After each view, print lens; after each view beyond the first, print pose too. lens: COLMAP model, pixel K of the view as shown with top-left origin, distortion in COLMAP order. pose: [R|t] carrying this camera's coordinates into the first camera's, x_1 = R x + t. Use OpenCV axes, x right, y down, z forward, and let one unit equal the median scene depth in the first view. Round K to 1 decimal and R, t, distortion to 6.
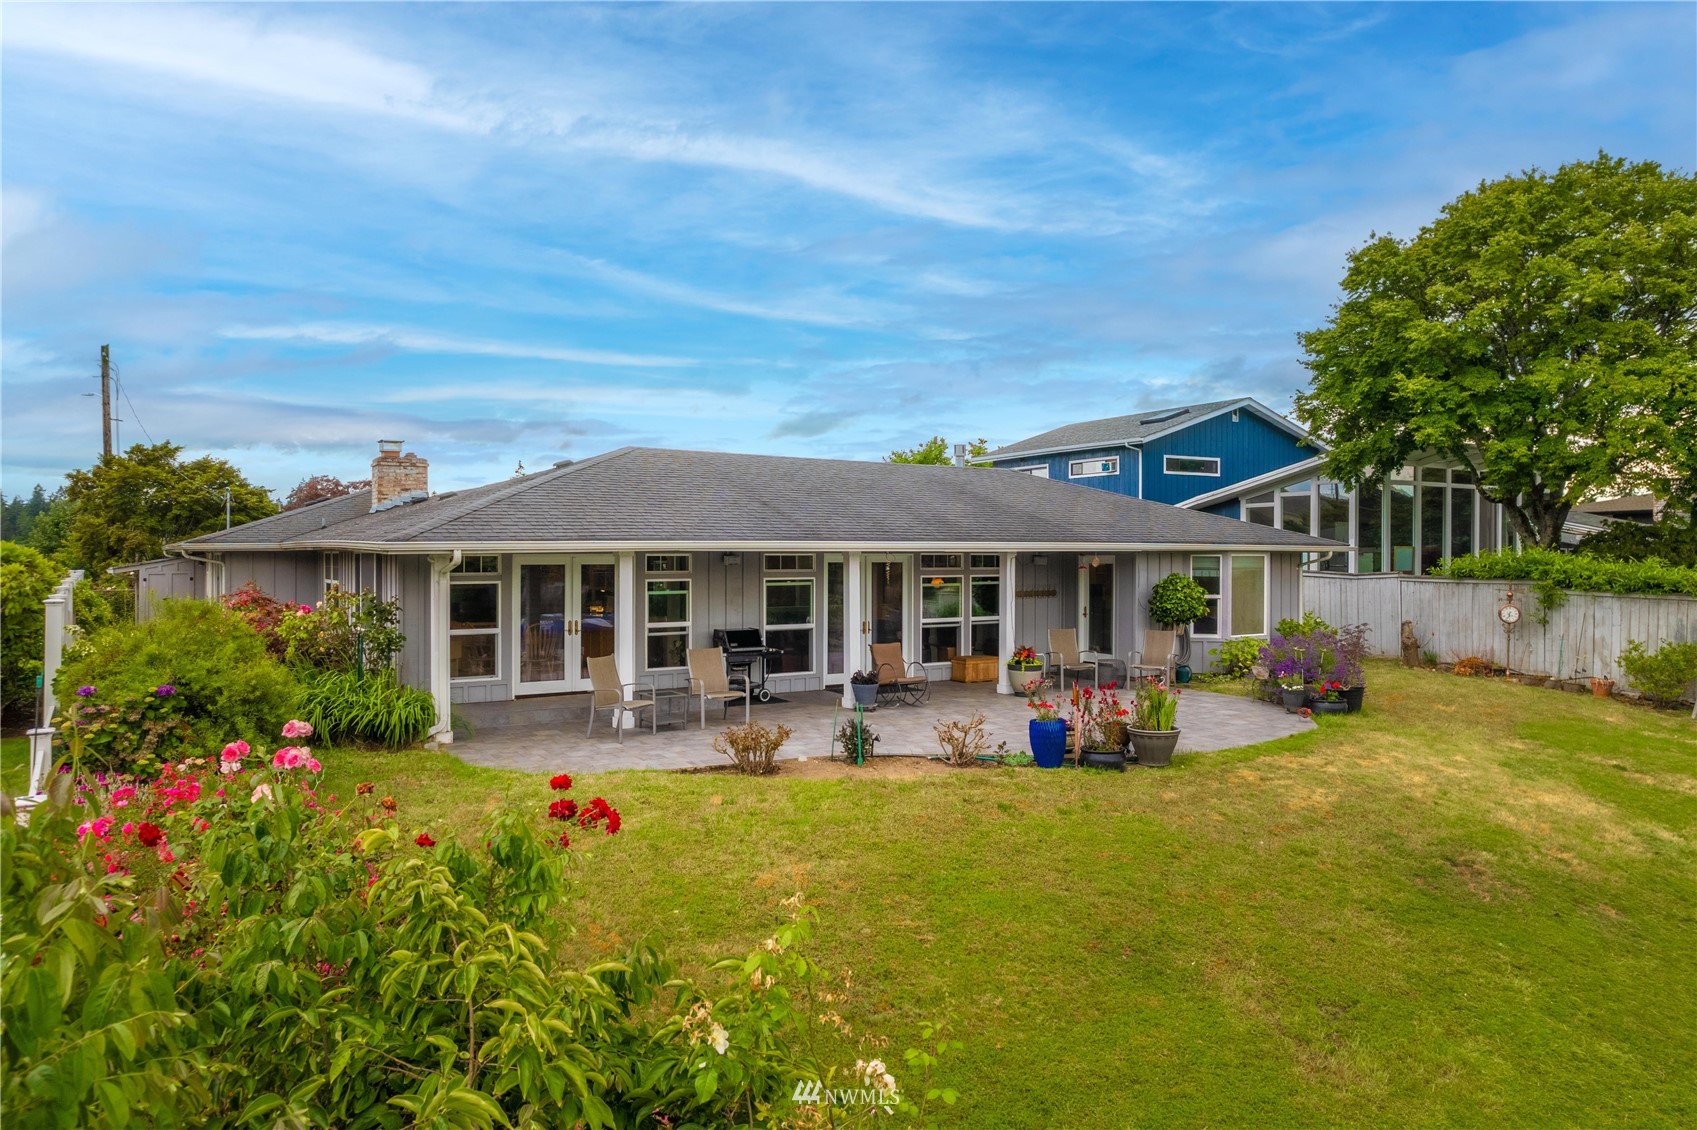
lens RADIAL K [[1122.2, 0, 847.2], [0, 1122.2, 558.8], [0, 0, 1]] dist [-0.075445, 0.068563]
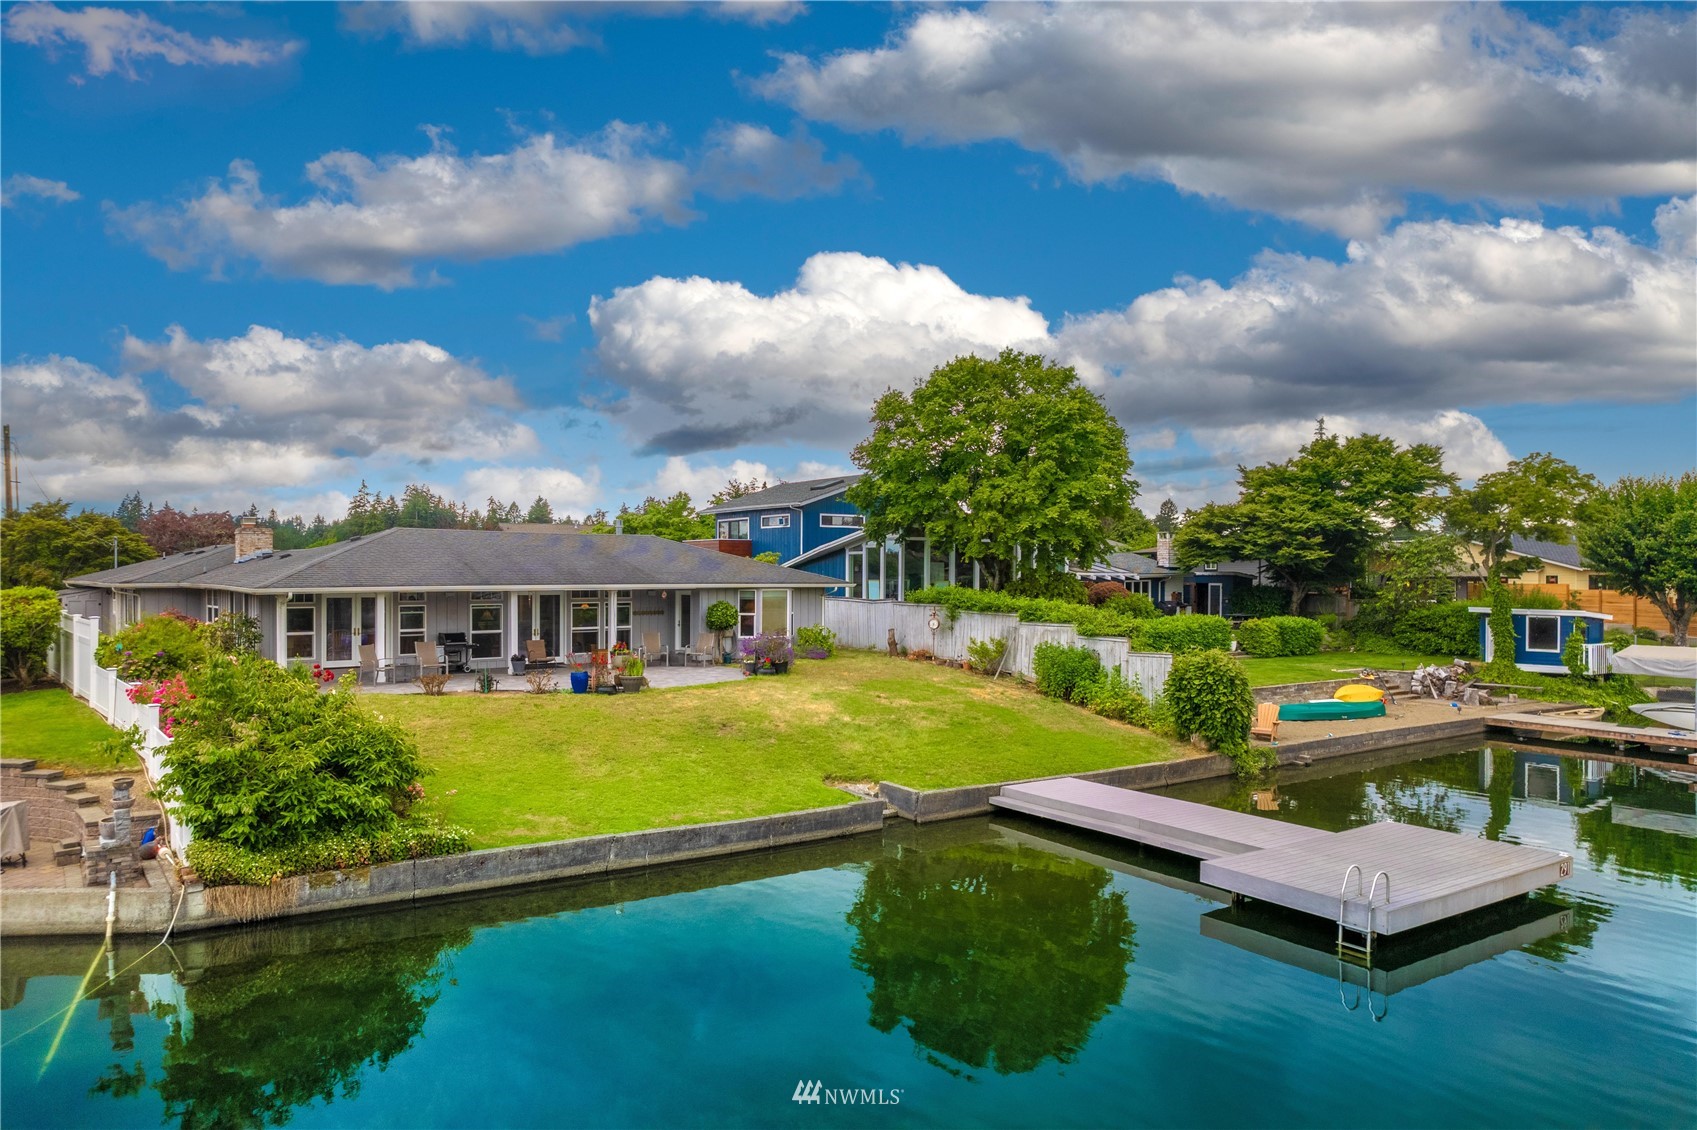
lens RADIAL K [[1090.3, 0, 846.4], [0, 1090.3, 576.2], [0, 0, 1]] dist [-0.061405, 0.064413]
pose [[0.991244, 0.000679, 0.132040, 0.258842], [-0.000420, 0.999998, -0.001990, -0.021749], [-0.132041, 0.001917, 0.991242, -0.707519]]
